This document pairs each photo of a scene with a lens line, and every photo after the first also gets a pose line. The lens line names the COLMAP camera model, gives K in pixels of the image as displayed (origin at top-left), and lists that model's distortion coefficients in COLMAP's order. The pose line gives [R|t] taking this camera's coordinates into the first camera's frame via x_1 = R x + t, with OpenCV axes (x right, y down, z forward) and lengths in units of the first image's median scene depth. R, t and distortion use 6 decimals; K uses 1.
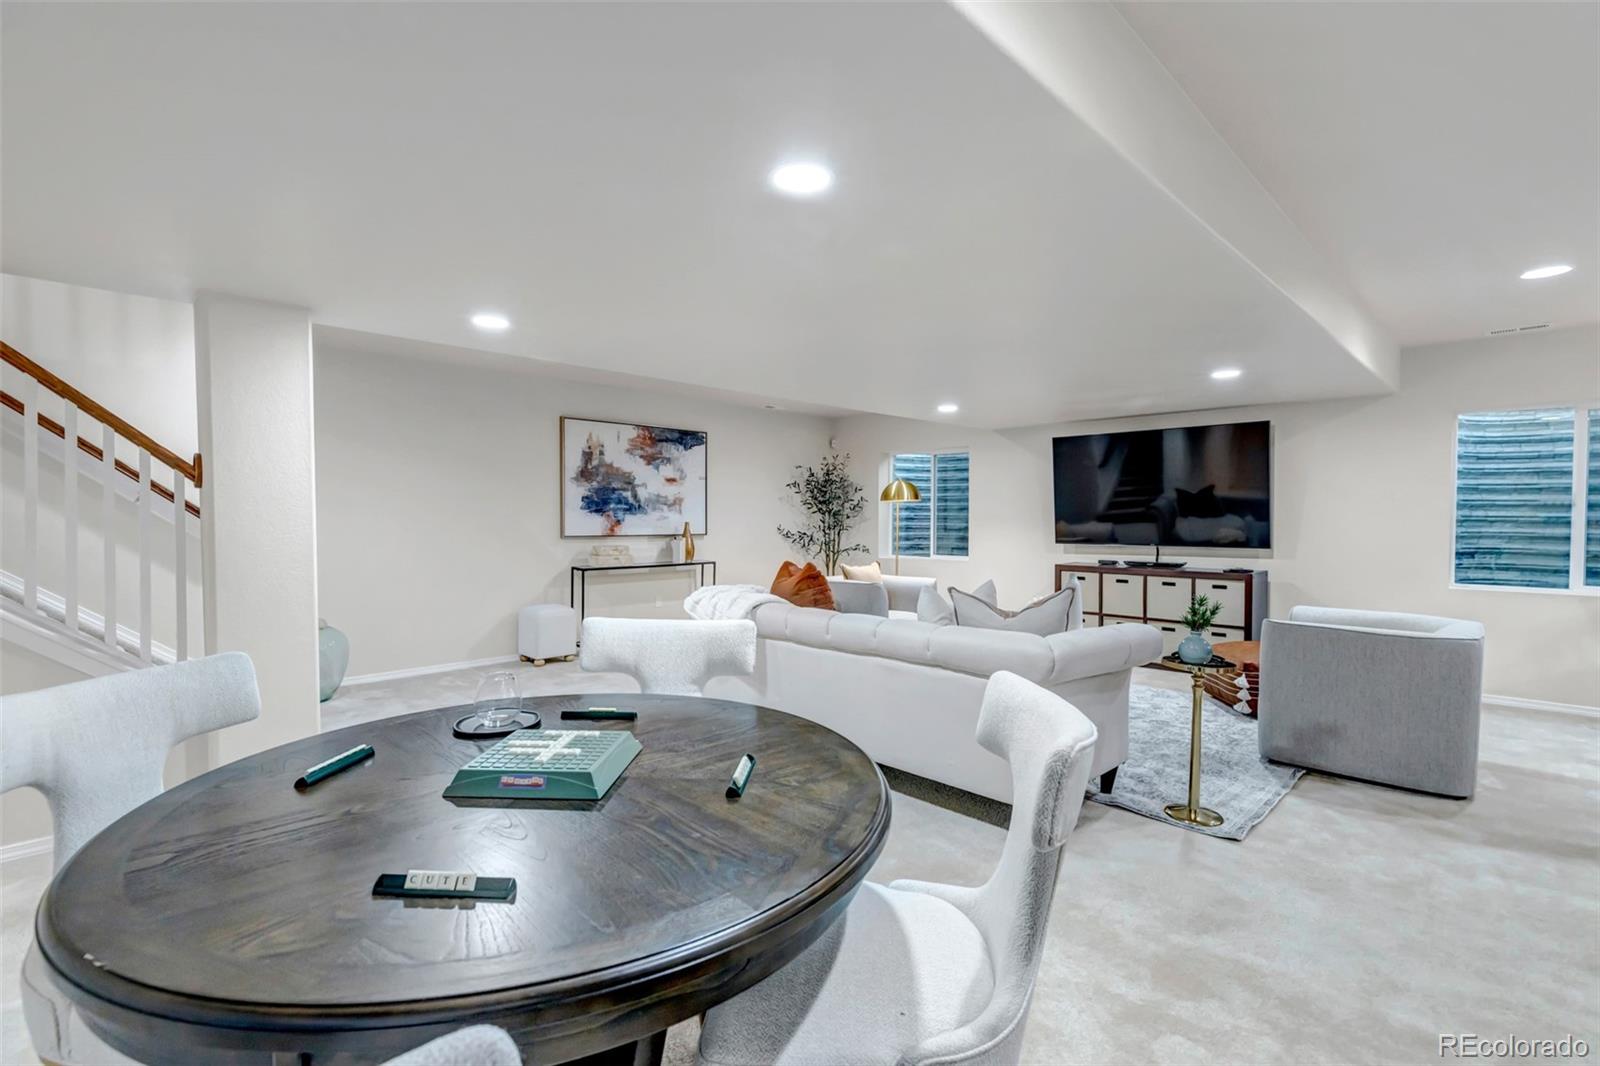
lens RADIAL K [[739.4, 0, 798.2], [0, 739.4, 534.2], [0, 0, 1]] dist [0.001968, 0.000062]
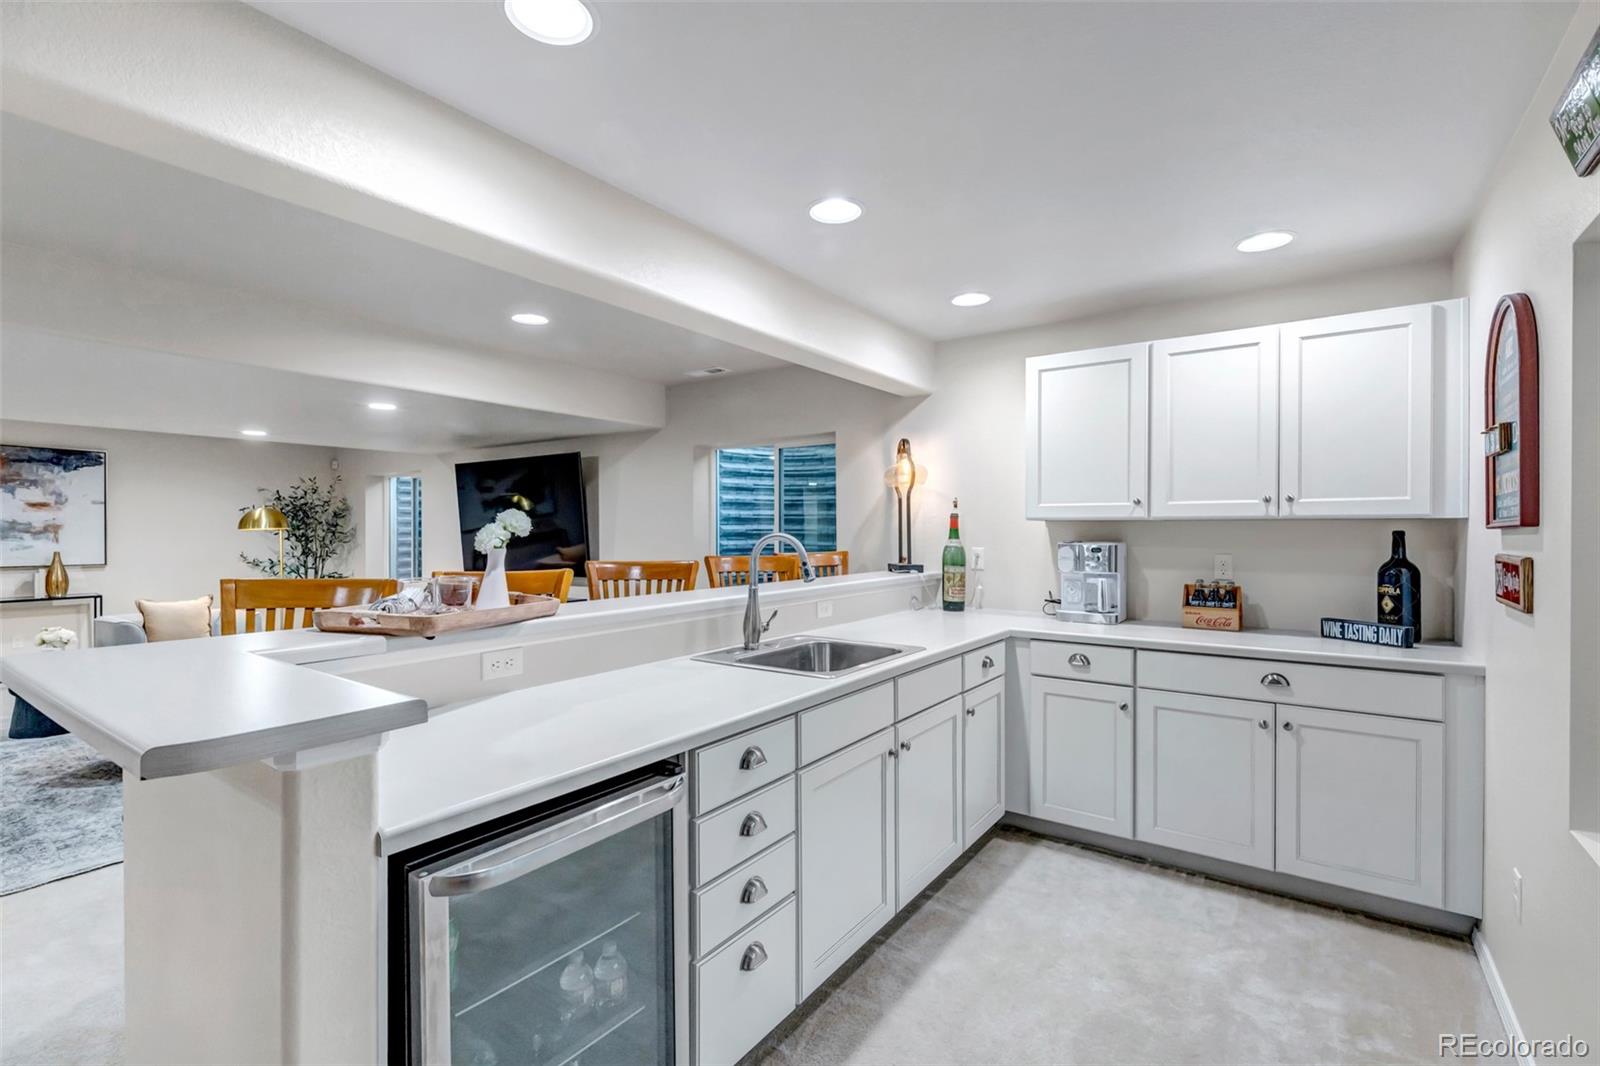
lens RADIAL K [[732.2, 0, 797.8], [0, 732.2, 534.8], [0, 0, 1]] dist [0.003522, 0.001061]
pose [[0.985837, -0.003449, 0.167669, 0.615905], [0.006672, 0.999804, -0.018659, -0.015117], [-0.167572, 0.019514, 0.985667, -0.029384]]
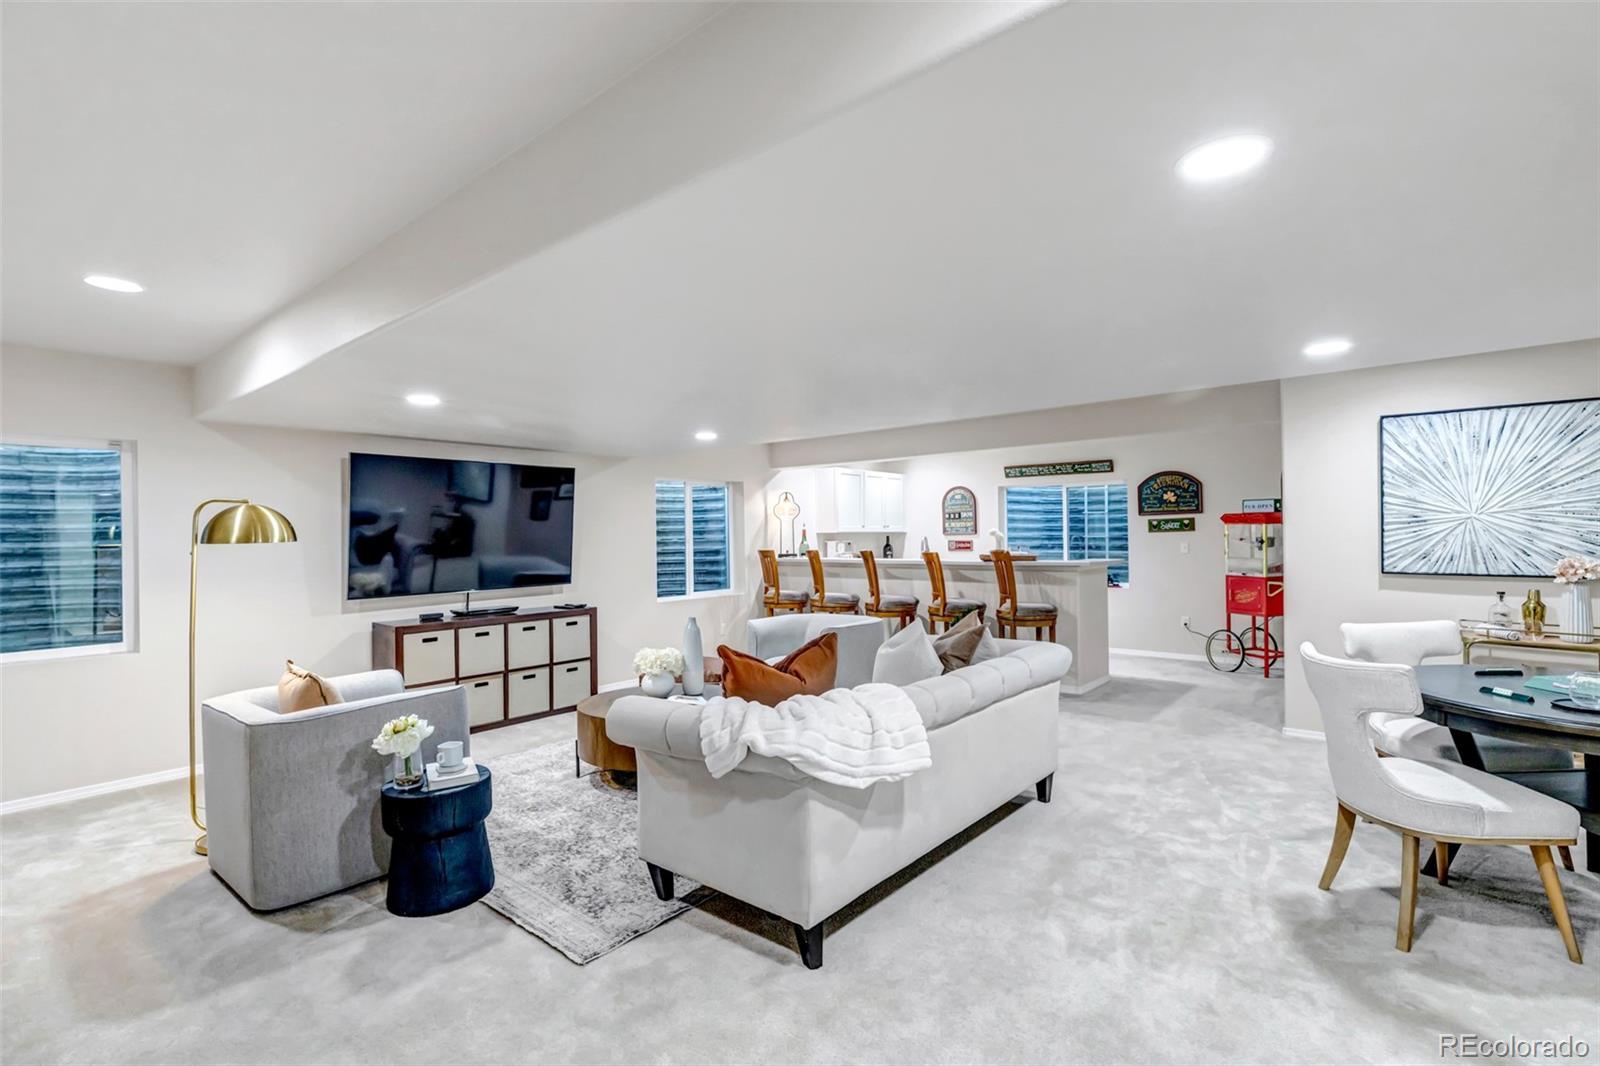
lens RADIAL K [[699.7, 0, 800.0], [0, 699.7, 533.0], [0, 0, 1]] dist [0.000164, -0.000024]
pose [[-0.117719, 0.007988, 0.993015, -0.356717], [0.040831, 0.999161, -0.003197, -0.031405], [-0.992207, 0.040169, -0.117946, 0.647302]]
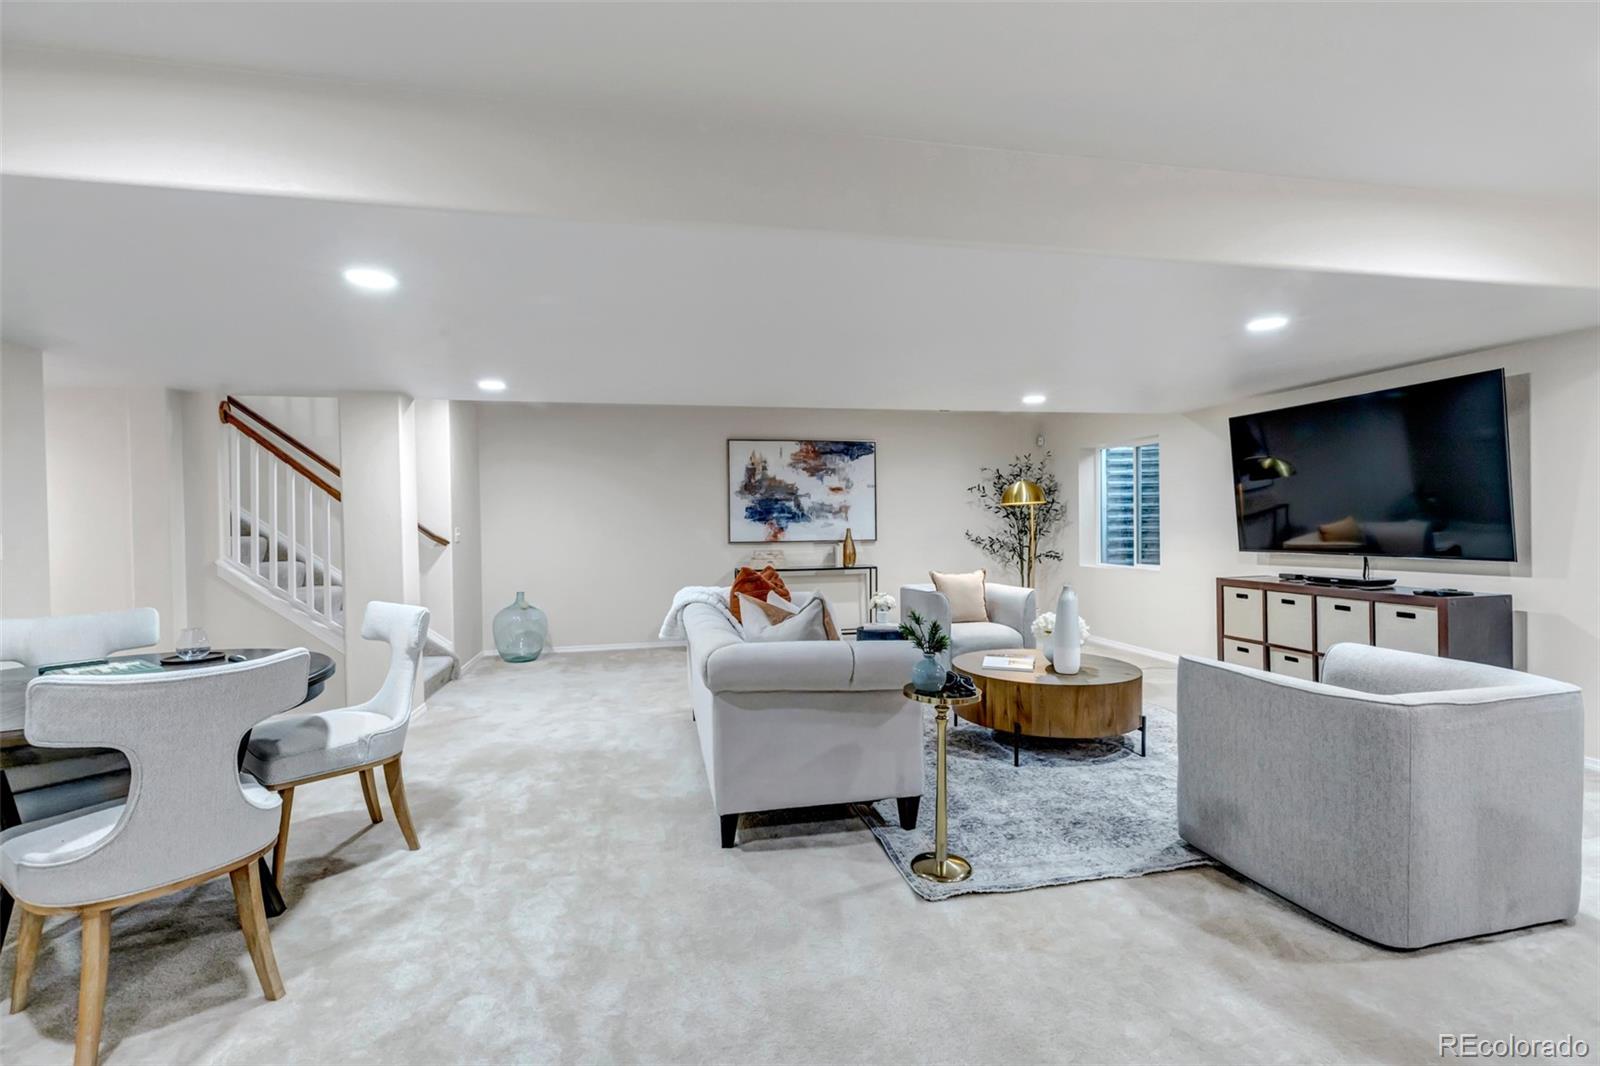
lens RADIAL K [[739.4, 0, 798.2], [0, 739.4, 534.2], [0, 0, 1]] dist [0.001968, 0.000062]
pose [[0.839941, -0.005334, -0.542652, 0.380832], [0.001901, 0.999974, -0.006887, -0.001317], [0.542675, 0.004753, 0.839929, 0.080198]]
